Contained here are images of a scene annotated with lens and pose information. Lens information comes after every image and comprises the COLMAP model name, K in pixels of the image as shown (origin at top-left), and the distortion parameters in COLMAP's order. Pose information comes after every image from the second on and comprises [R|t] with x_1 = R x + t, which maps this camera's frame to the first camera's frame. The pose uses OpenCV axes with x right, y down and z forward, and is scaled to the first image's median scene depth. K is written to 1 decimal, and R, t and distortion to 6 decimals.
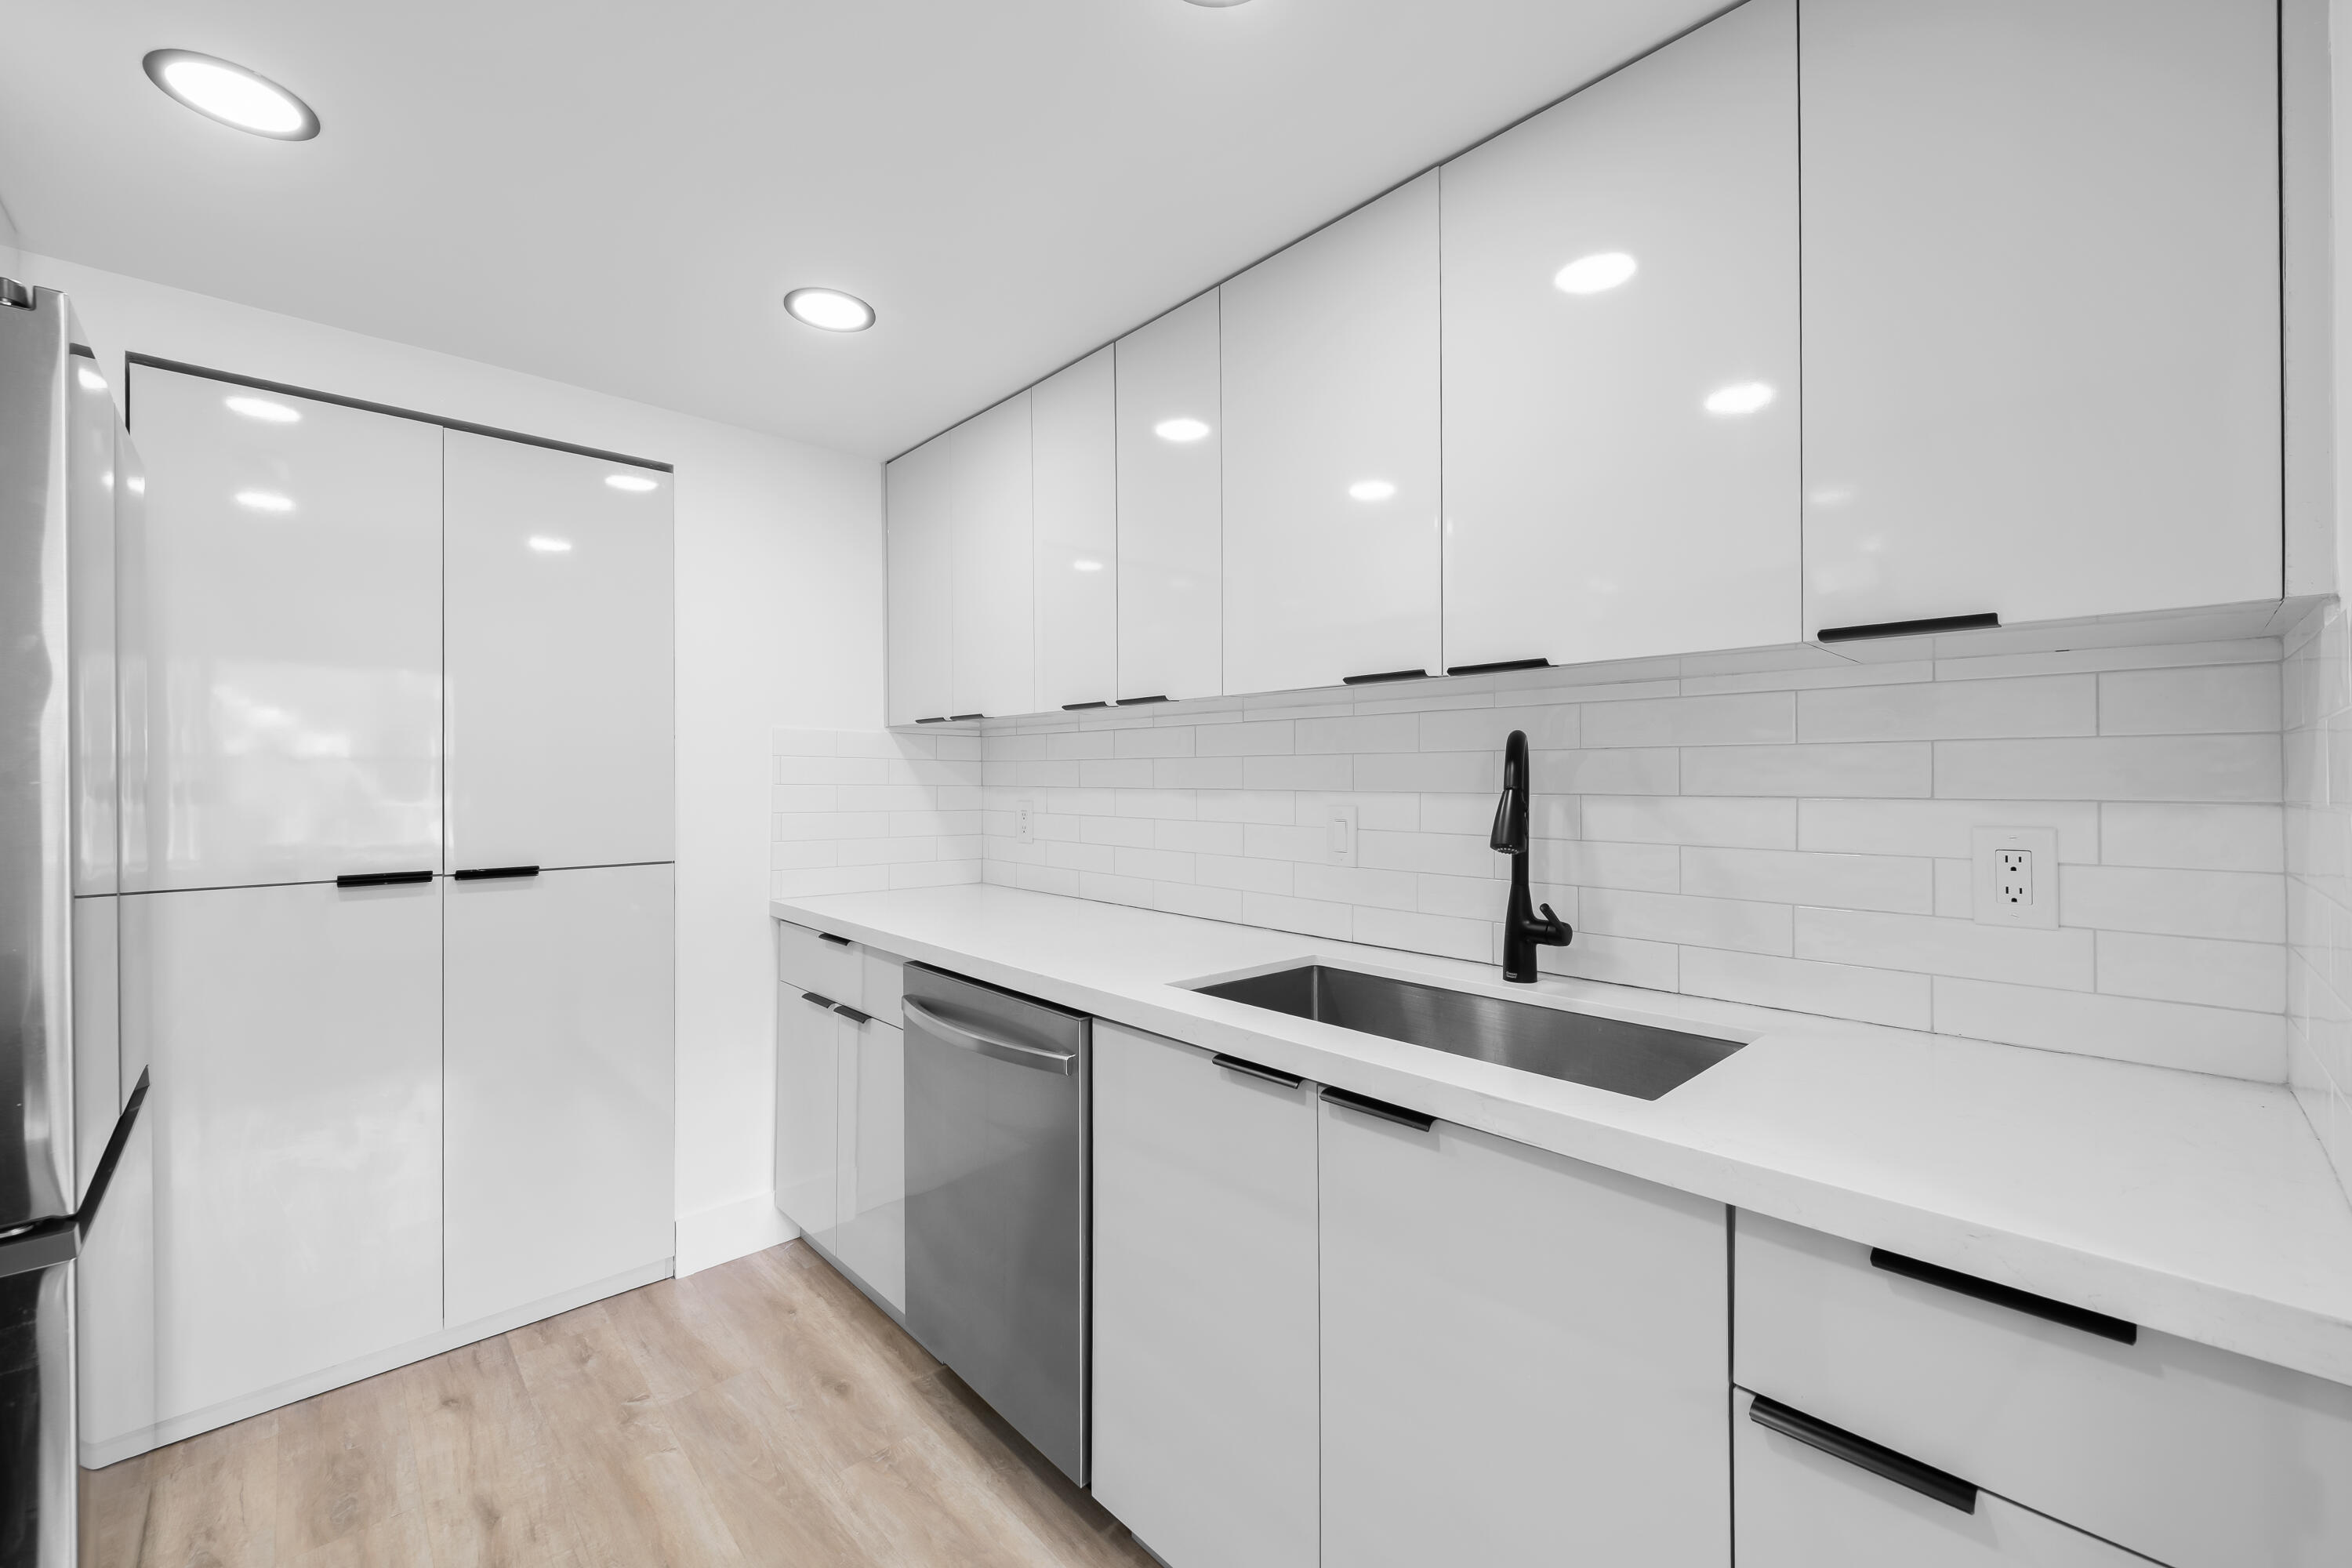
lens RADIAL K [[932.1, 0, 1181.6], [0, 932.1, 779.0], [0, 0, 1]] dist [-0.000222, -0.000738]
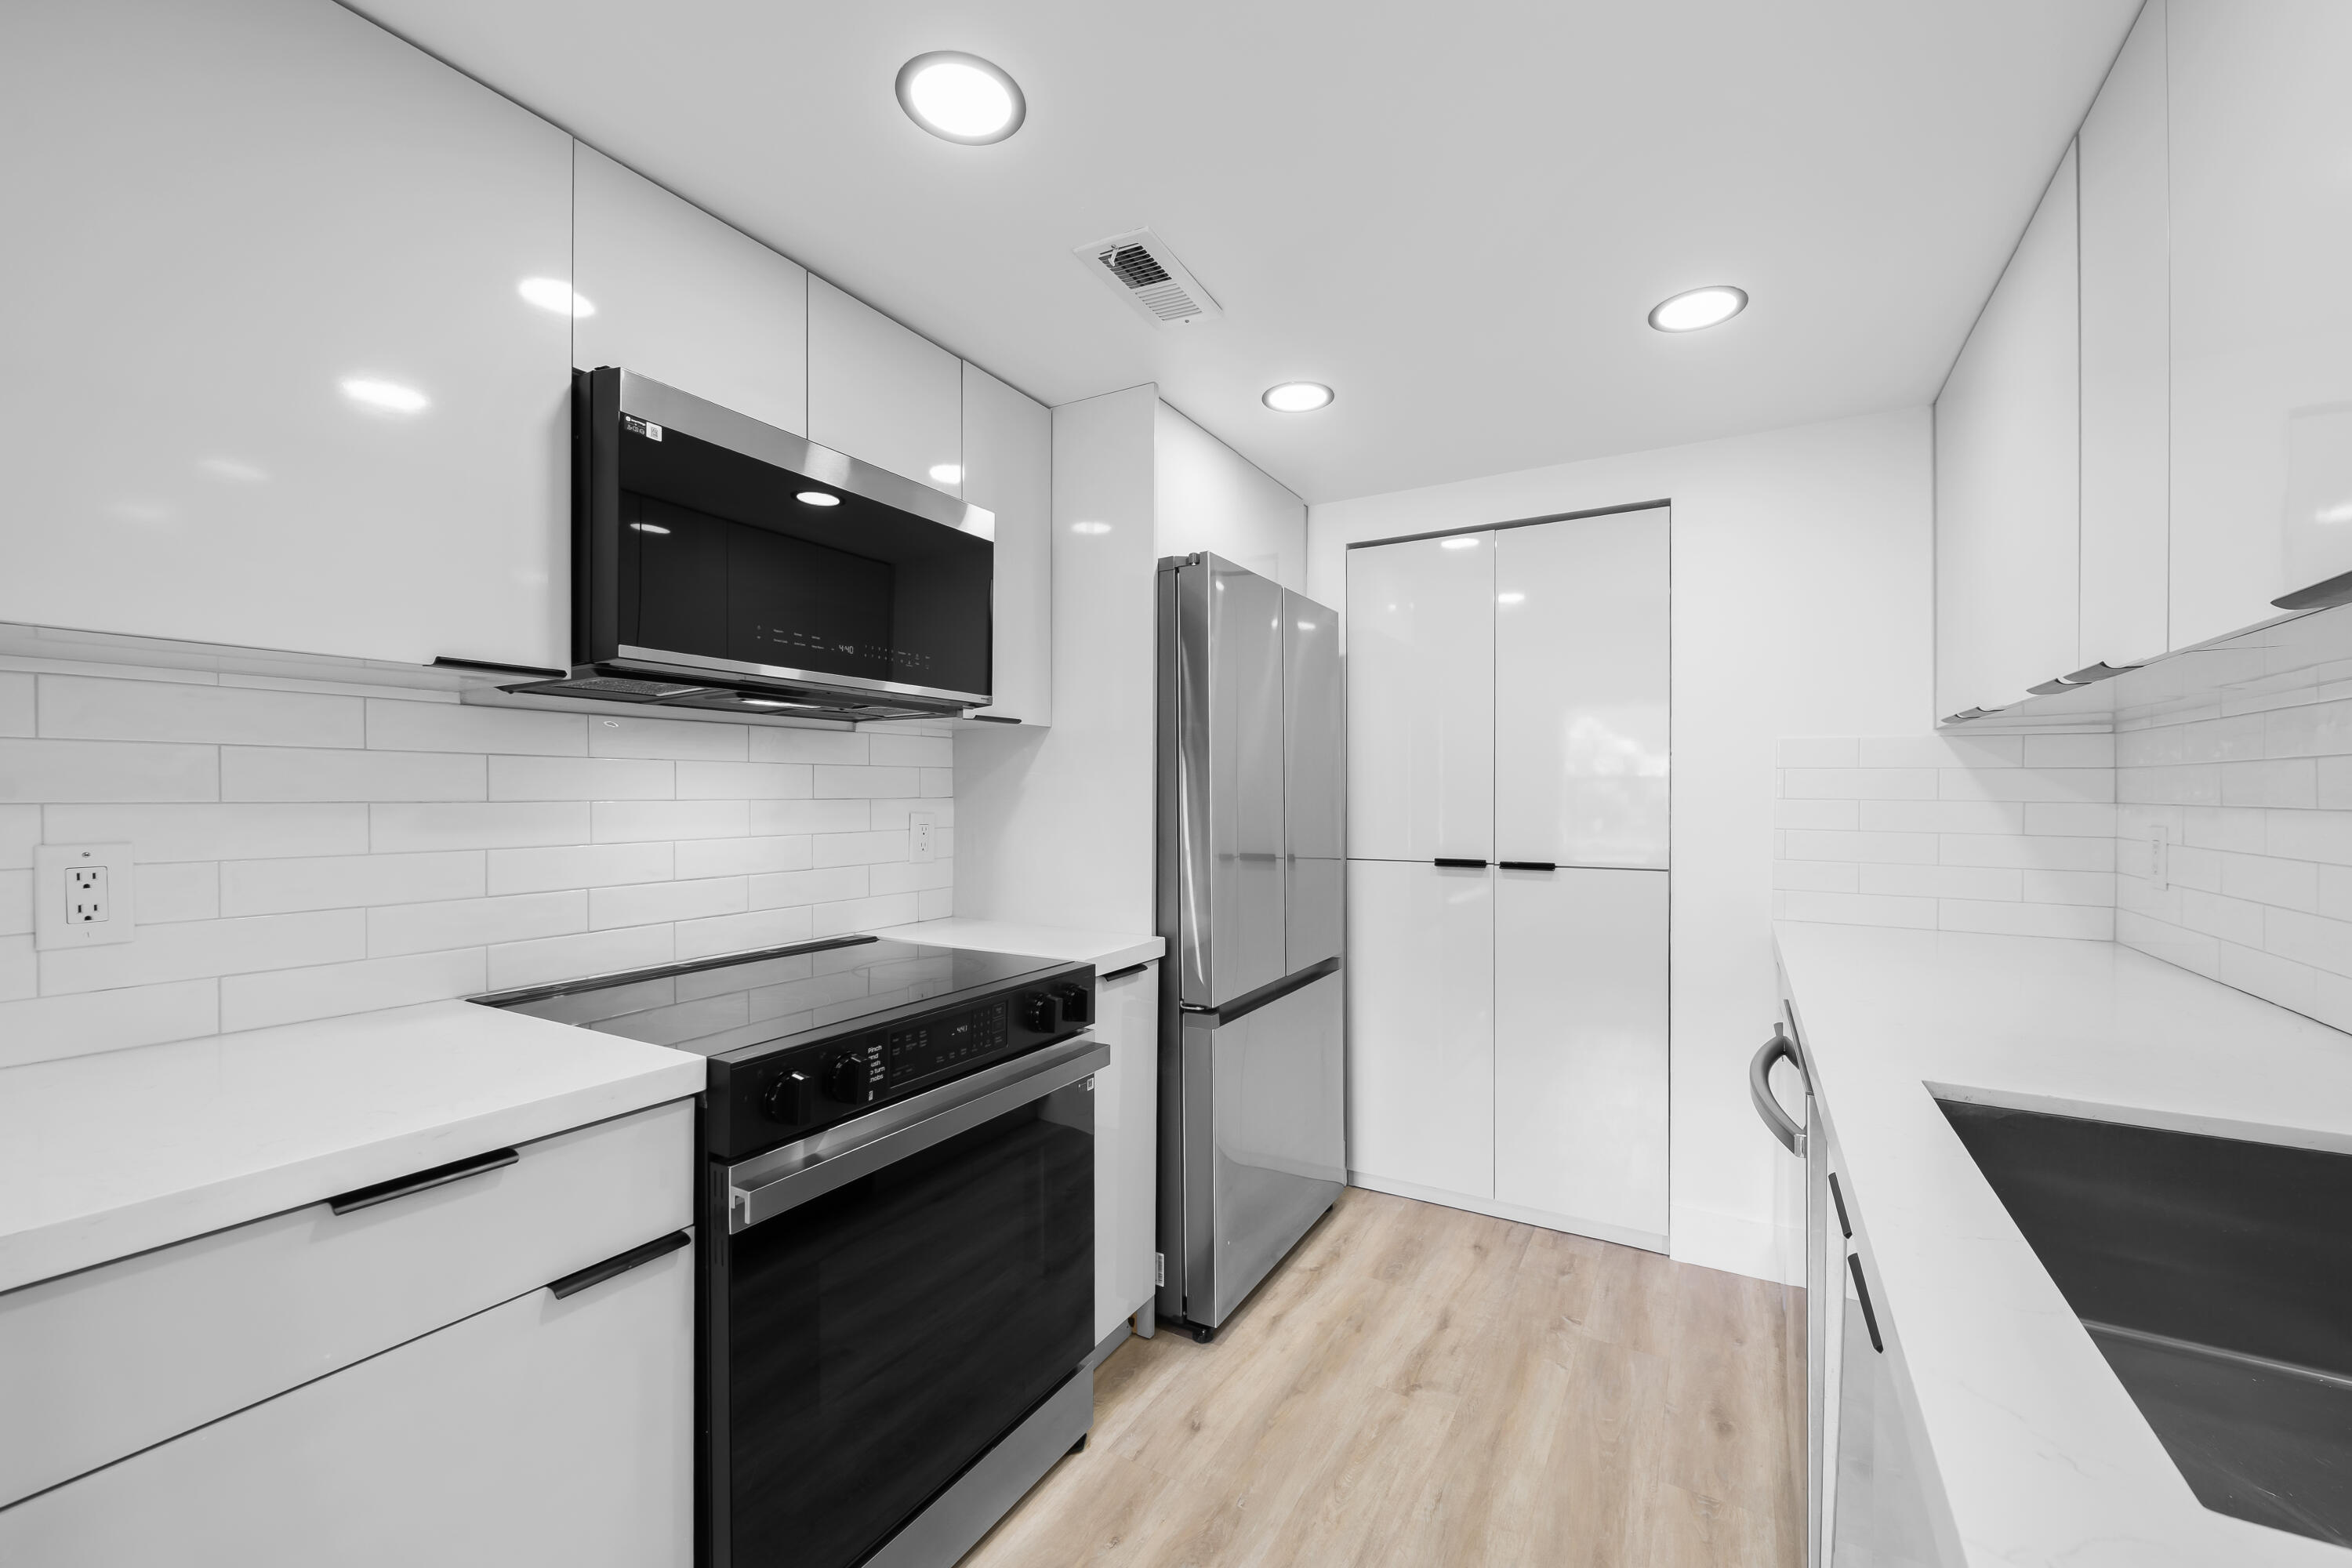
lens RADIAL K [[932.1, 0, 1181.6], [0, 932.1, 779.0], [0, 0, 1]] dist [-0.000222, -0.000738]
pose [[0.277232, -0.014238, -0.960697, 0.426592], [0.002078, 0.999897, -0.014219, -0.002822], [0.960801, 0.001946, 0.277233, 0.200369]]
